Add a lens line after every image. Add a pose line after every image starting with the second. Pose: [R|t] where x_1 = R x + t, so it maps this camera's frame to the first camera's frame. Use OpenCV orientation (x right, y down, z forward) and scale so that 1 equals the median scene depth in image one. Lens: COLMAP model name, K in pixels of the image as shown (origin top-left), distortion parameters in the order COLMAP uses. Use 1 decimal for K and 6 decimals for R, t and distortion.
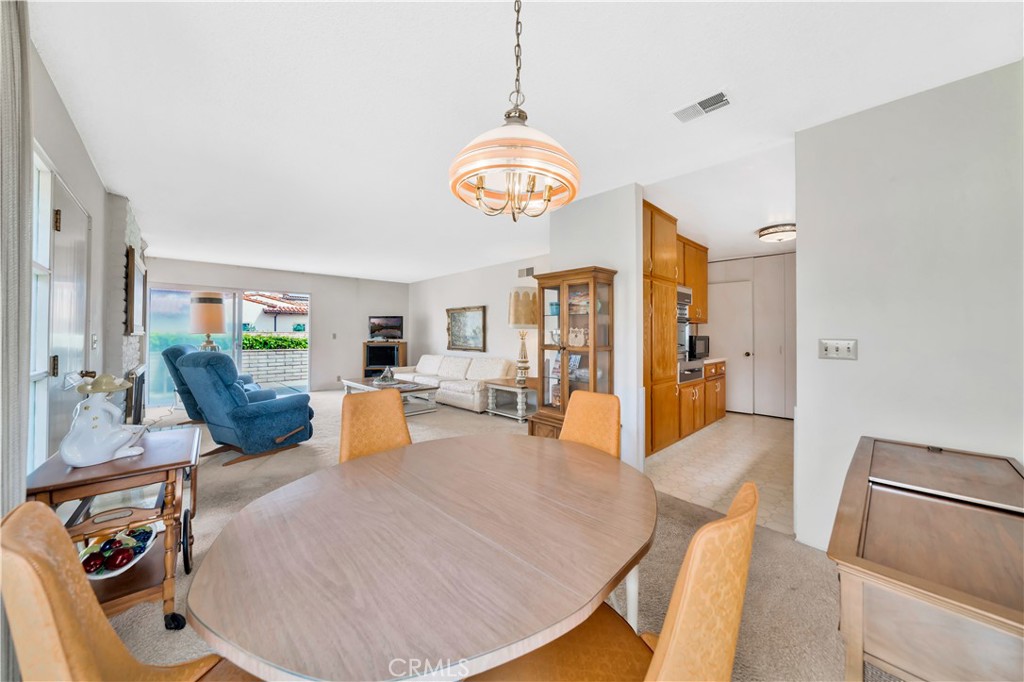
lens RADIAL K [[354.0, 0, 505.1], [0, 354.0, 327.8], [0, 0, 1]] dist [-0.008124, -0.000542]
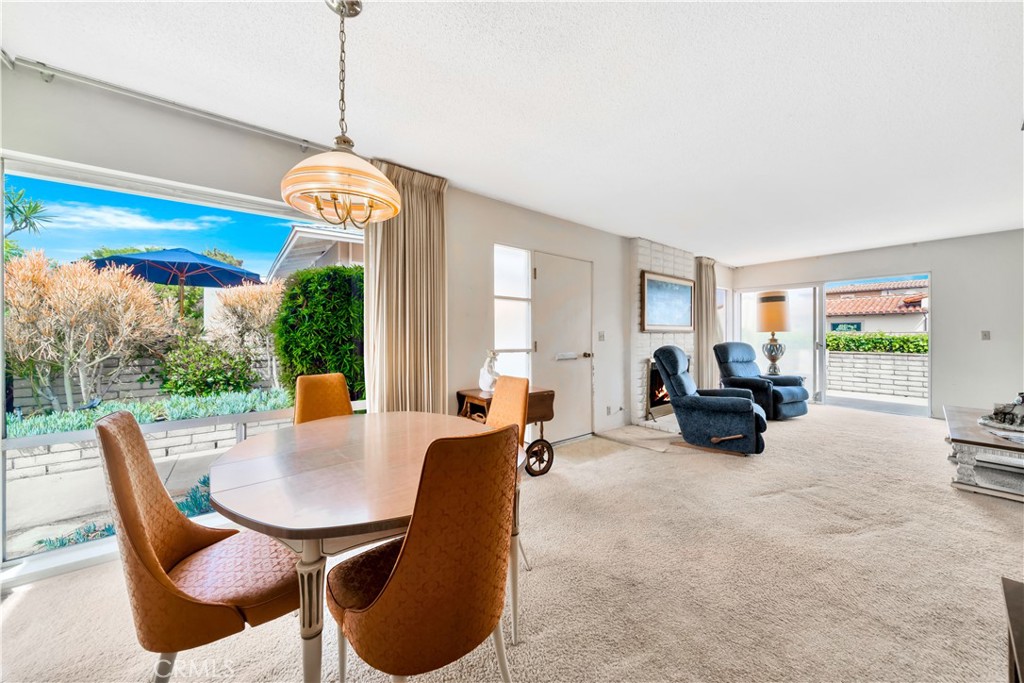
lens RADIAL K [[354.0, 0, 508.5], [0, 354.0, 336.3], [0, 0, 1]] dist [-0.008124, -0.000542]
pose [[-0.096422, 0.005437, -0.995326, 0.190972], [0.016158, 0.999862, 0.003897, 0.010295], [0.995209, -0.015707, -0.096497, 0.270393]]
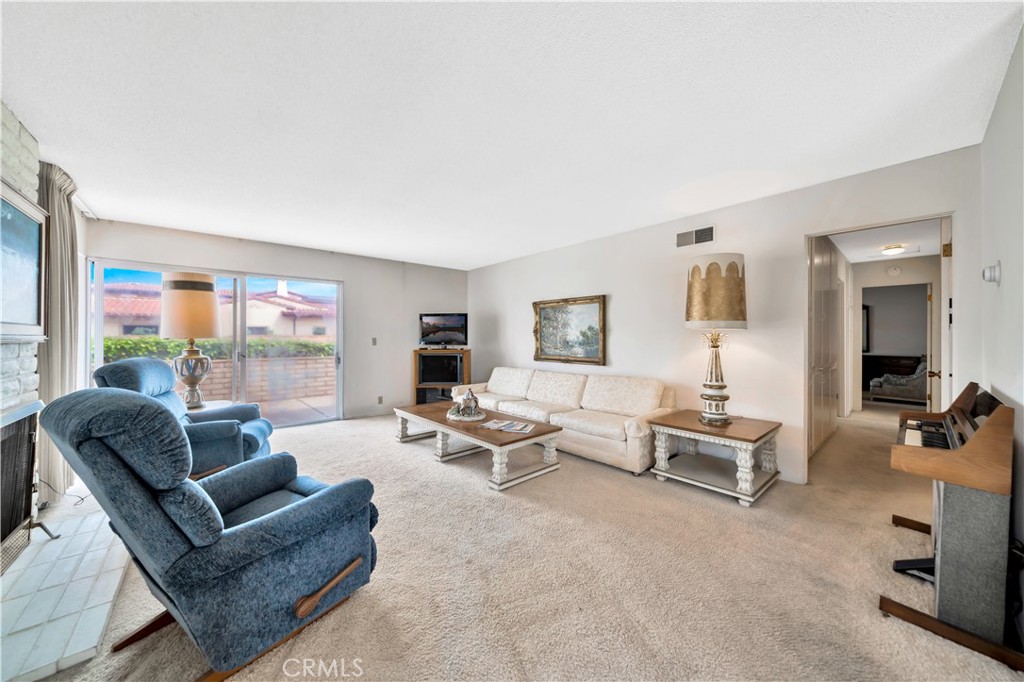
lens RADIAL K [[354.0, 0, 502.2], [0, 354.0, 333.2], [0, 0, 1]] dist [-0.008124, -0.000542]
pose [[0.998961, -0.002675, -0.045499, -0.203765], [0.002933, 0.999980, 0.005613, 0.003978], [0.045483, -0.005741, 0.998949, 0.313241]]
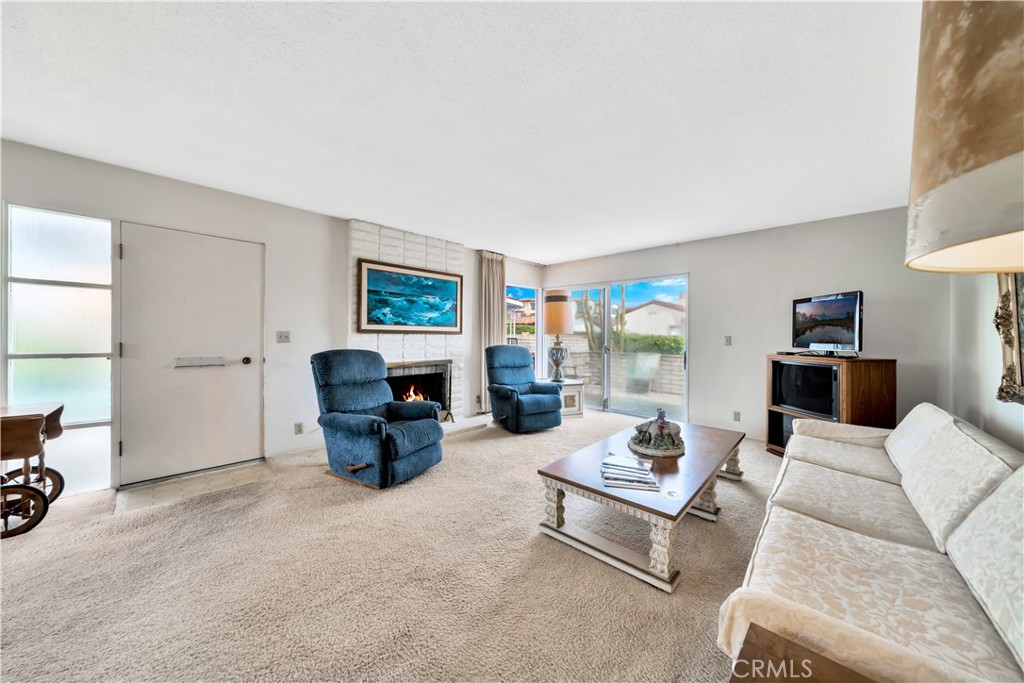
lens RADIAL K [[354.0, 0, 514.9], [0, 354.0, 337.1], [0, 0, 1]] dist [-0.008124, -0.000542]
pose [[0.050464, 0.004749, -0.998715, 0.074367], [0.004417, 0.999978, 0.004978, 0.014466], [0.998716, -0.004662, 0.050442, 0.666906]]
